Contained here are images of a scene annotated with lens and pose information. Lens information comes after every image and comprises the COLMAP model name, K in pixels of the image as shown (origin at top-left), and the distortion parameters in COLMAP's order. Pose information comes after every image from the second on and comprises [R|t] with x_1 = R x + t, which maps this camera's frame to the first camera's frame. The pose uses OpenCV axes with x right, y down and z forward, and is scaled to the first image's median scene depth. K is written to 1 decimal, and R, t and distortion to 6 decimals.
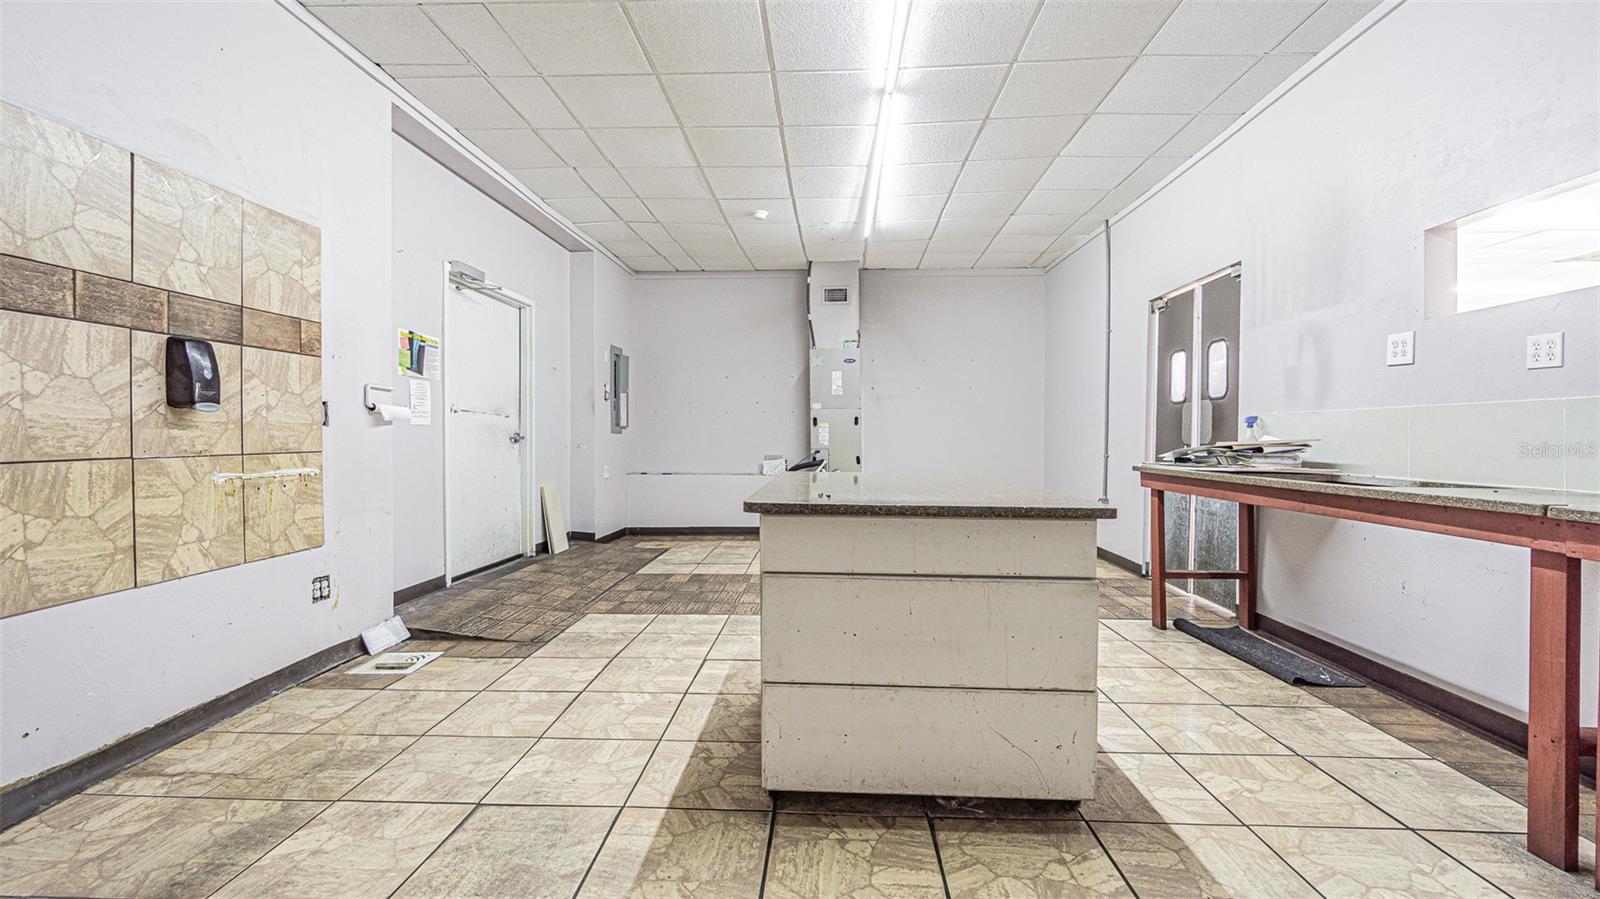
lens RADIAL K [[685.3, 0, 797.4], [0, 685.3, 443.1], [0, 0, 1]] dist [0.000893, 0.000225]
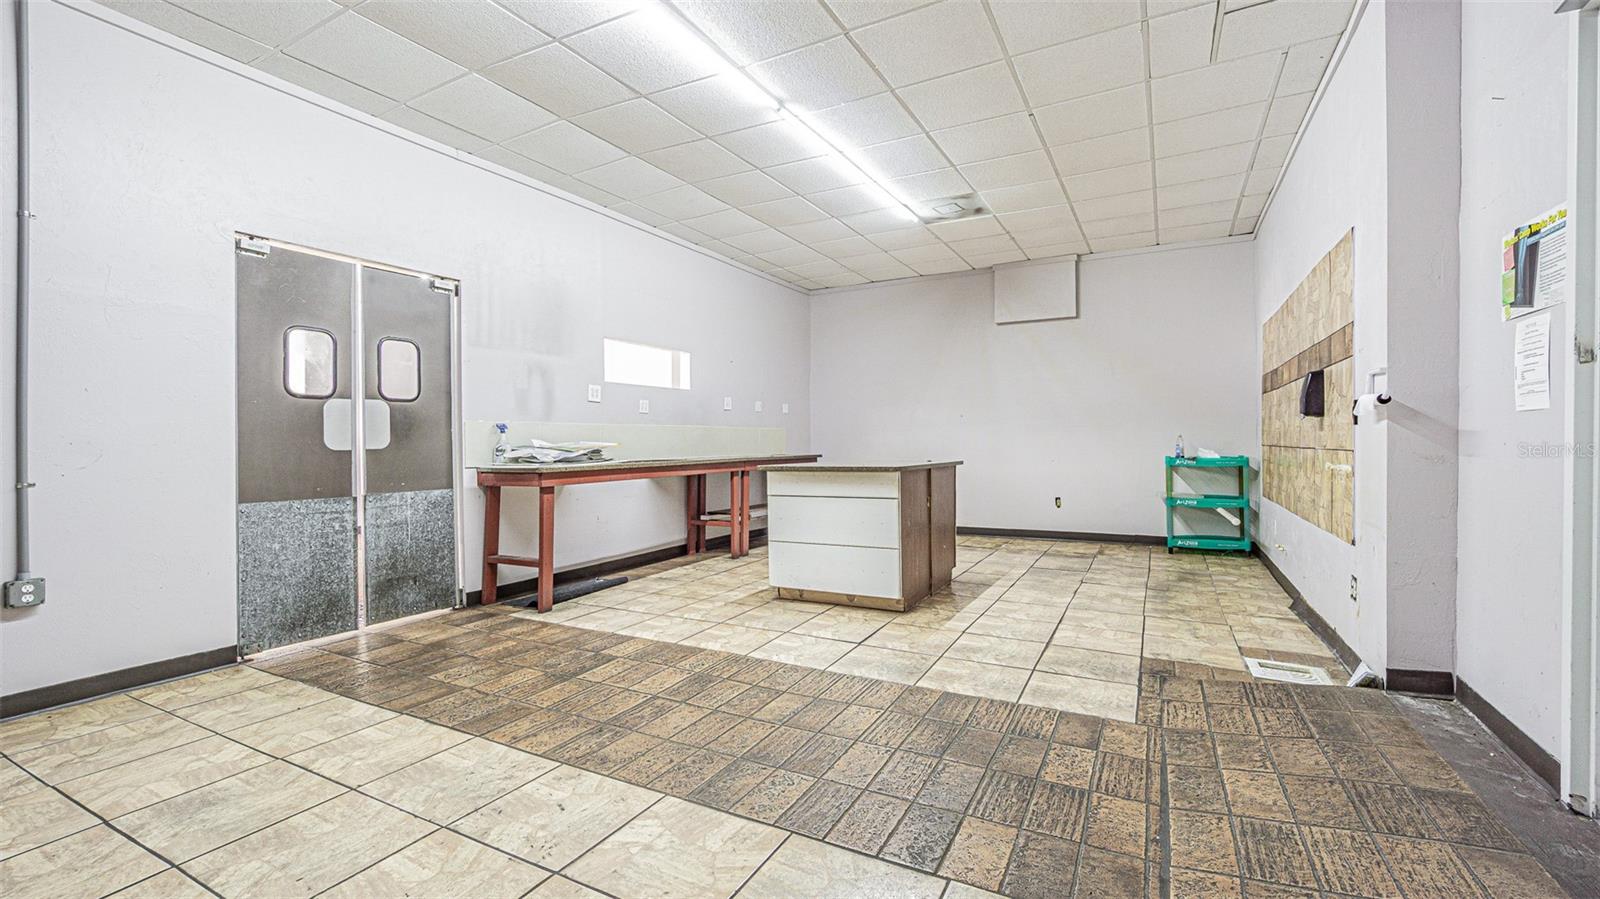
lens RADIAL K [[685.3, 0, 797.4], [0, 685.3, 443.1], [0, 0, 1]] dist [0.000893, 0.000225]
pose [[-0.904484, 0.002391, 0.426501, -0.376105], [0.009047, 0.999867, 0.013579, -0.018657], [-0.426411, 0.016140, -0.904385, 2.167248]]
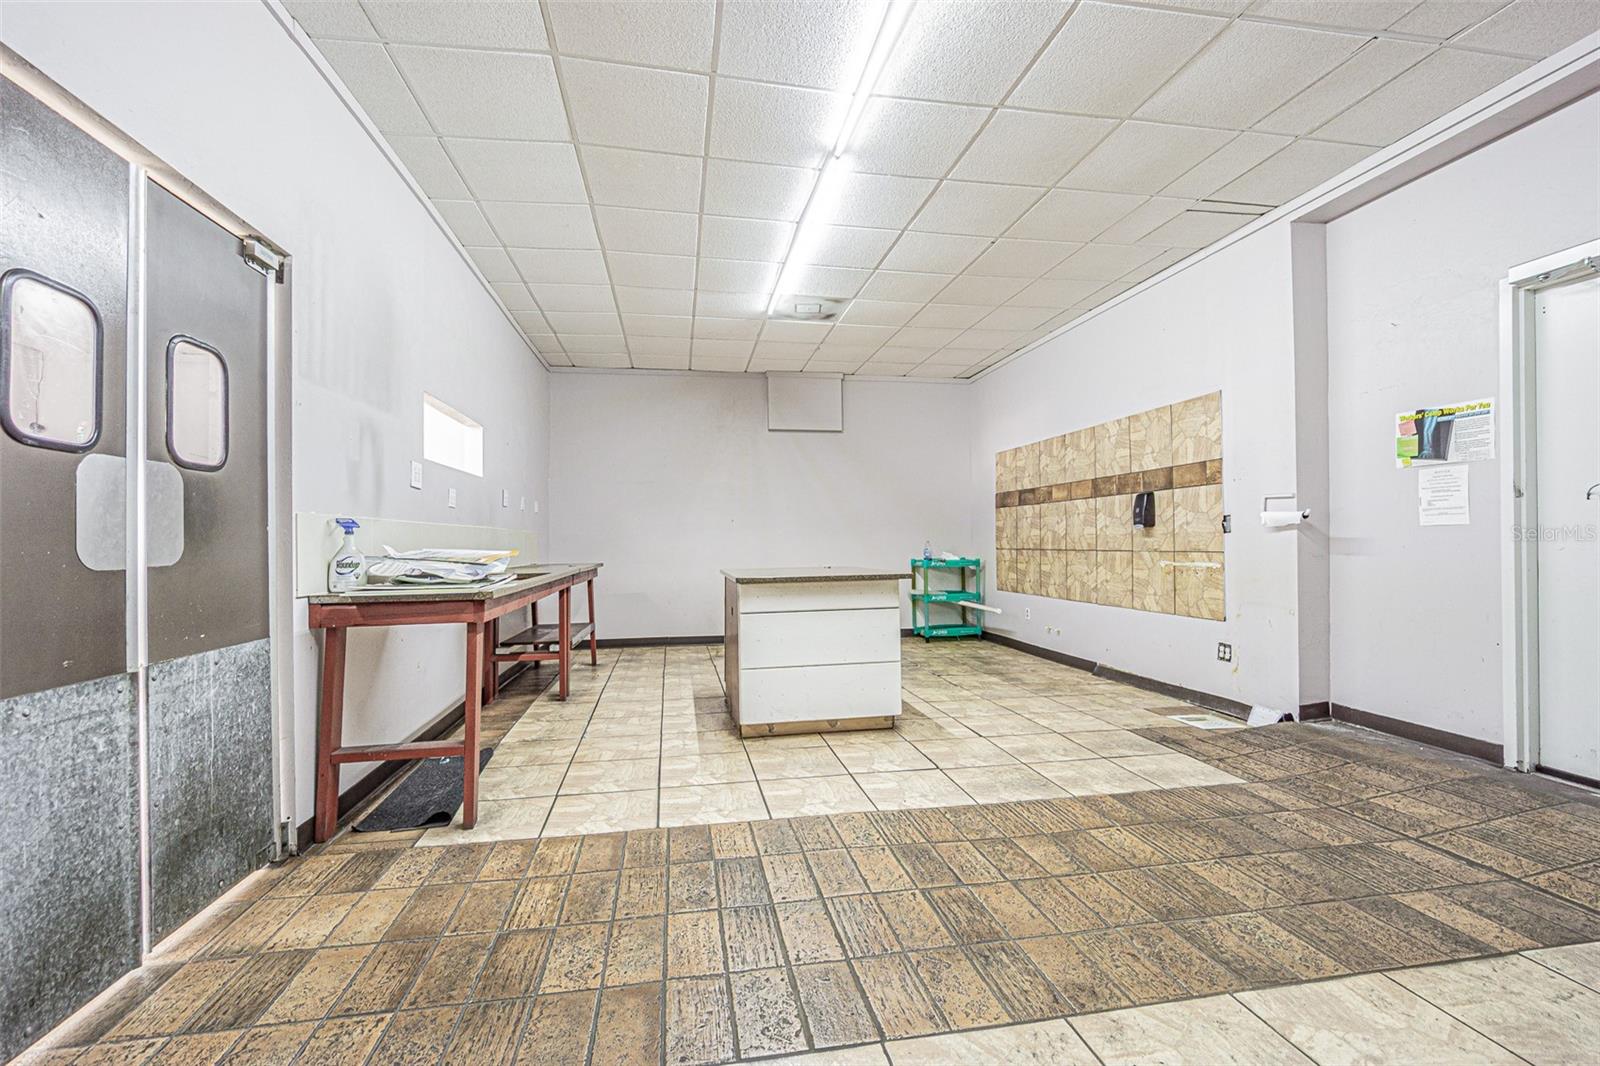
lens RADIAL K [[687.3, 0, 795.6], [0, 687.3, 531.9], [0, 0, 1]] dist [-0.001759, 0.001328]
pose [[-0.973629, 0.002454, -0.228123, 0.435399], [0.004080, 0.999970, -0.006659, -0.021328], [0.228099, -0.007414, -0.973610, 2.068701]]
